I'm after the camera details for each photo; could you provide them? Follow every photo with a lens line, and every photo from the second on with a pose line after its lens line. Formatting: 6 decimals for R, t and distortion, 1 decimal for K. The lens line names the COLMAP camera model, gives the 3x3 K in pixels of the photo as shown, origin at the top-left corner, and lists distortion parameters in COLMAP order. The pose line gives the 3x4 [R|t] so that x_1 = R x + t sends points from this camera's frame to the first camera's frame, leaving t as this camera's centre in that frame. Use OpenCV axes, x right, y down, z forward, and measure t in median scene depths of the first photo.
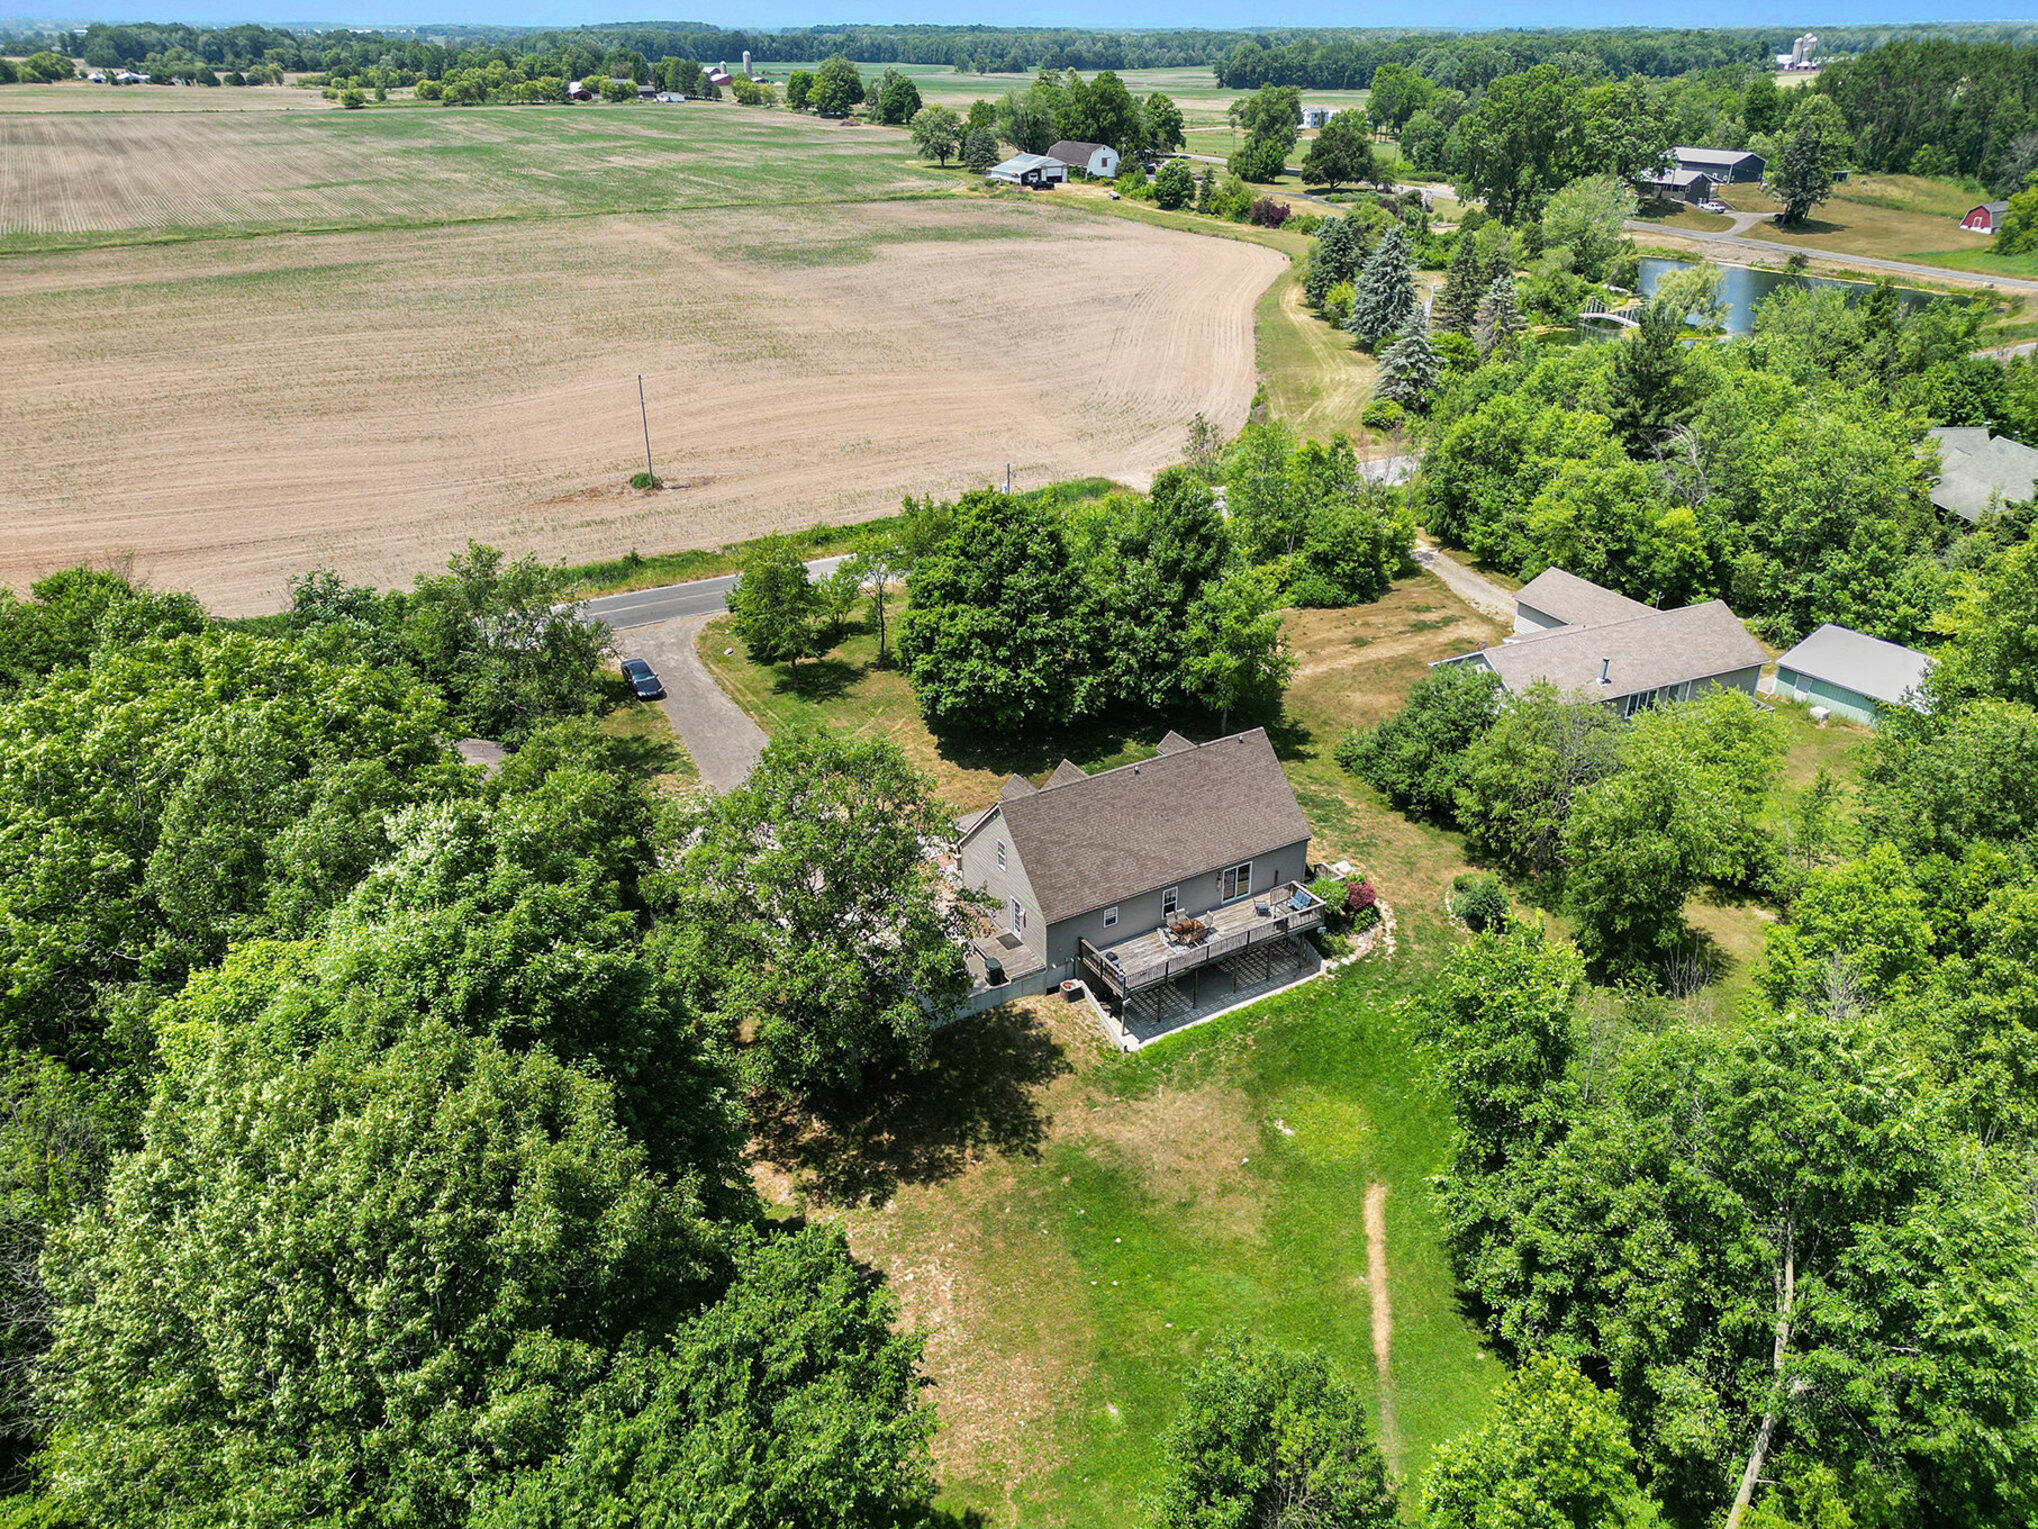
lens RADIAL K [[1422.1, 0, 1028.0], [0, 1422.1, 758.3], [0, 0, 1]] dist [0.117098, -0.122991]
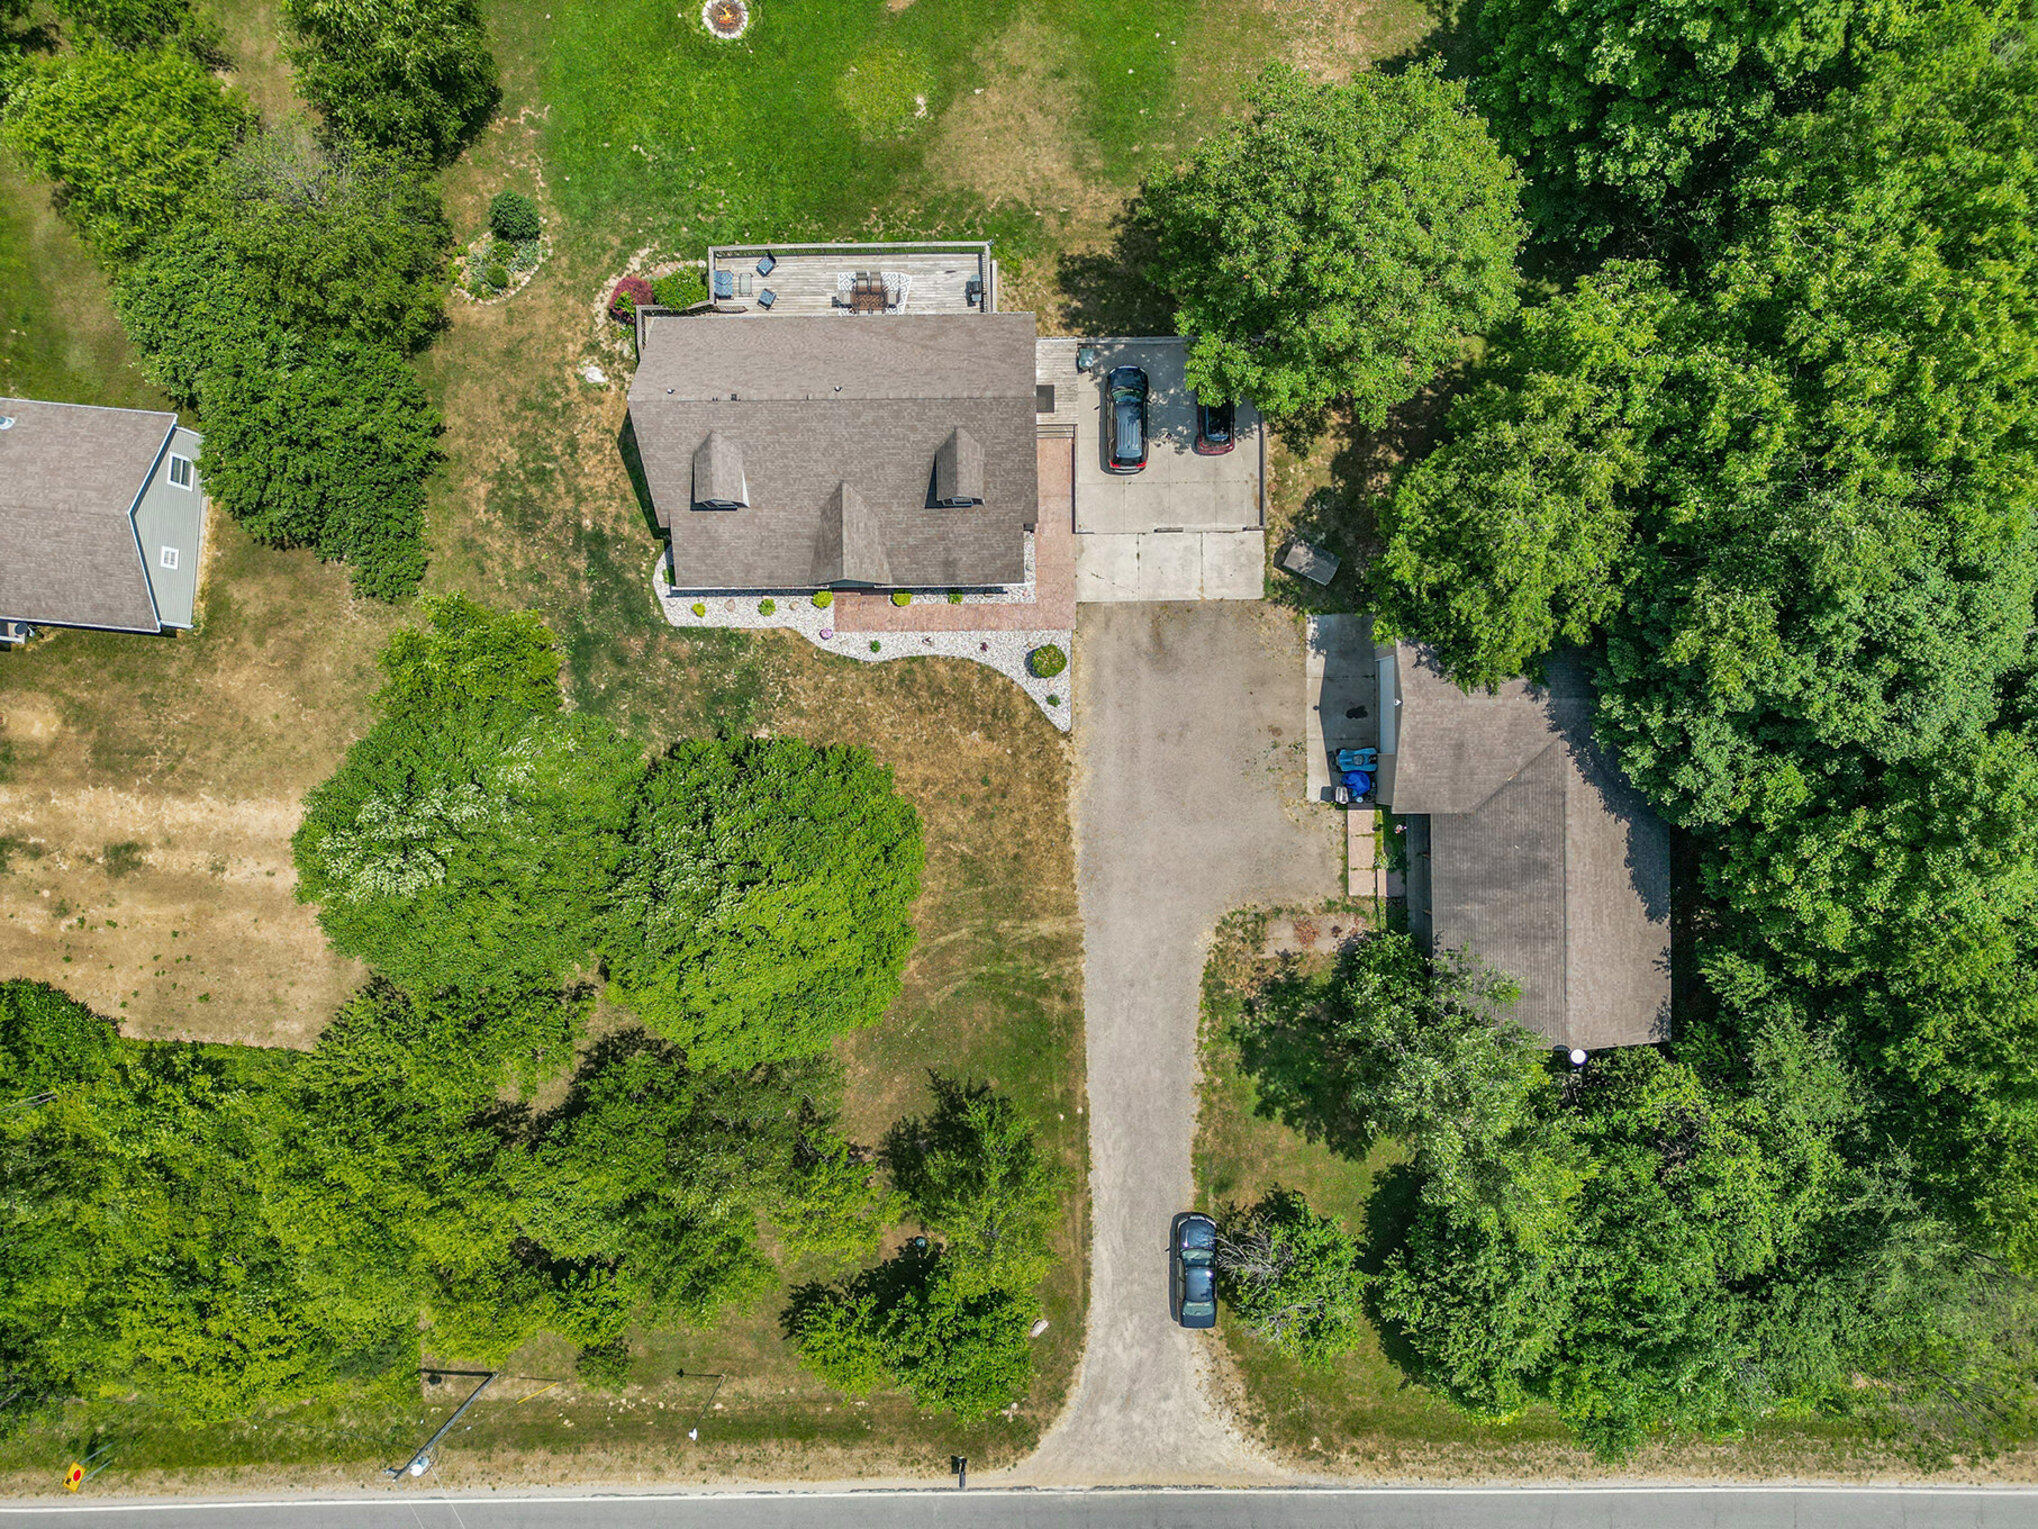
lens RADIAL K [[1422.1, 0, 1028.0], [0, 1422.1, 758.3], [0, 0, 1]] dist [0.117098, -0.122991]
pose [[-0.865101, -0.501586, 0.003450, -0.120065], [0.234124, -0.397699, 0.887142, -0.767935], [-0.443606, 0.768275, 0.461483, 0.750910]]
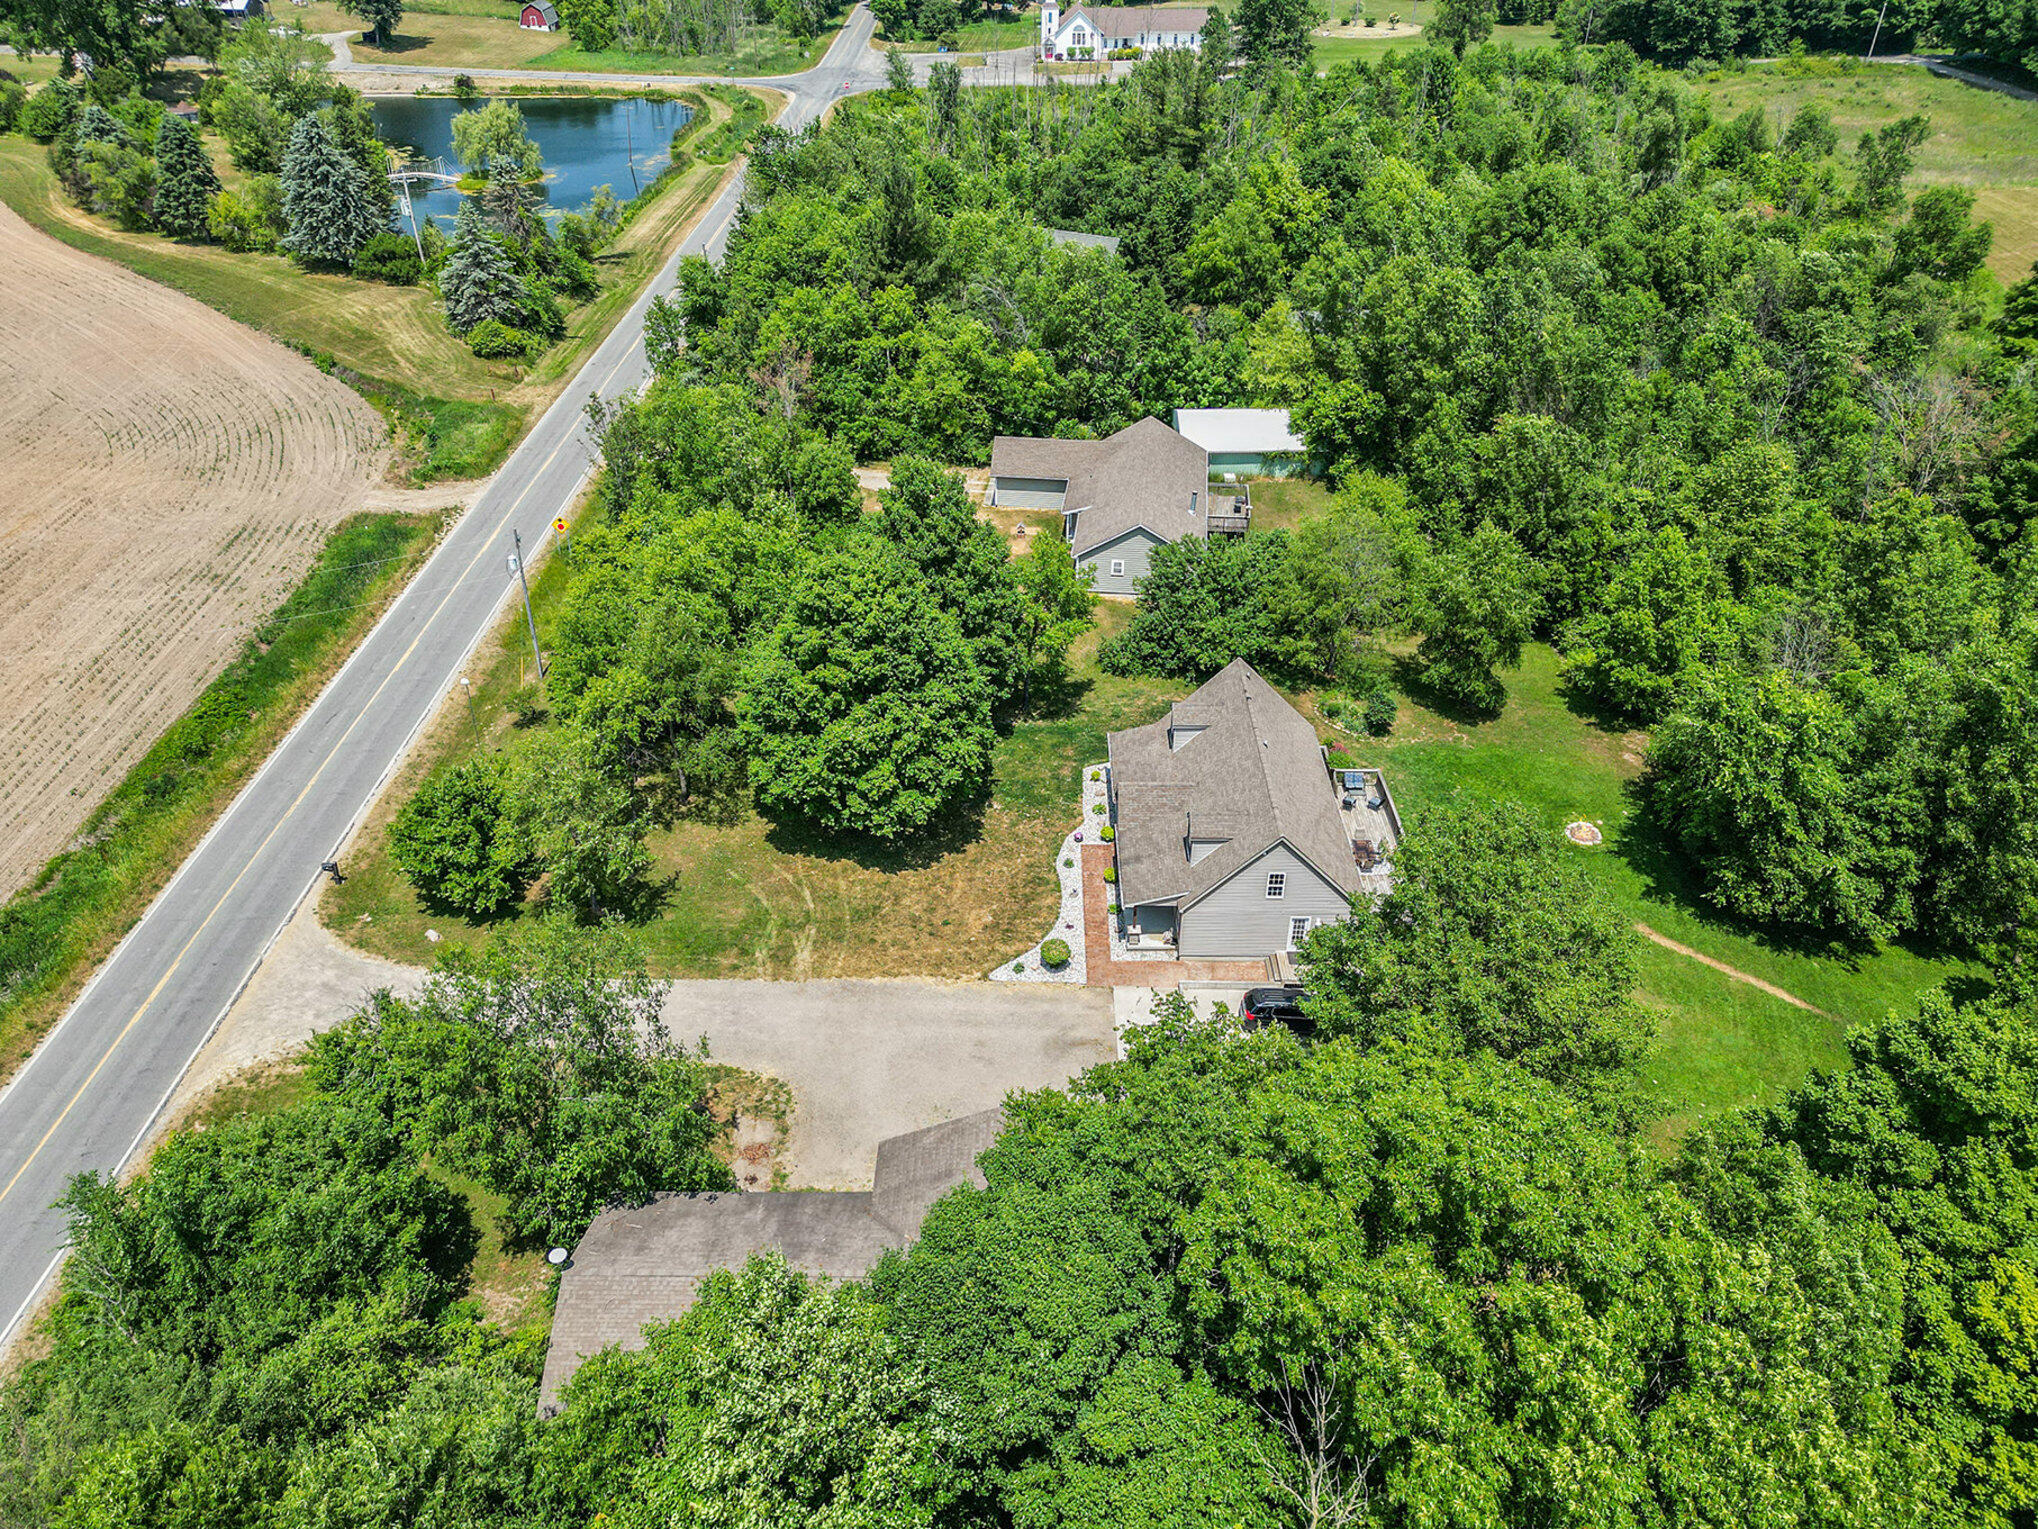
lens RADIAL K [[1422.1, 0, 1028.0], [0, 1422.1, 758.3], [0, 0, 1]] dist [0.117098, -0.122991]
pose [[0.514290, -0.479984, 0.710719, -0.725115], [0.385838, 0.869604, 0.308087, -0.355971], [-0.765921, 0.115776, 0.632425, 0.507112]]
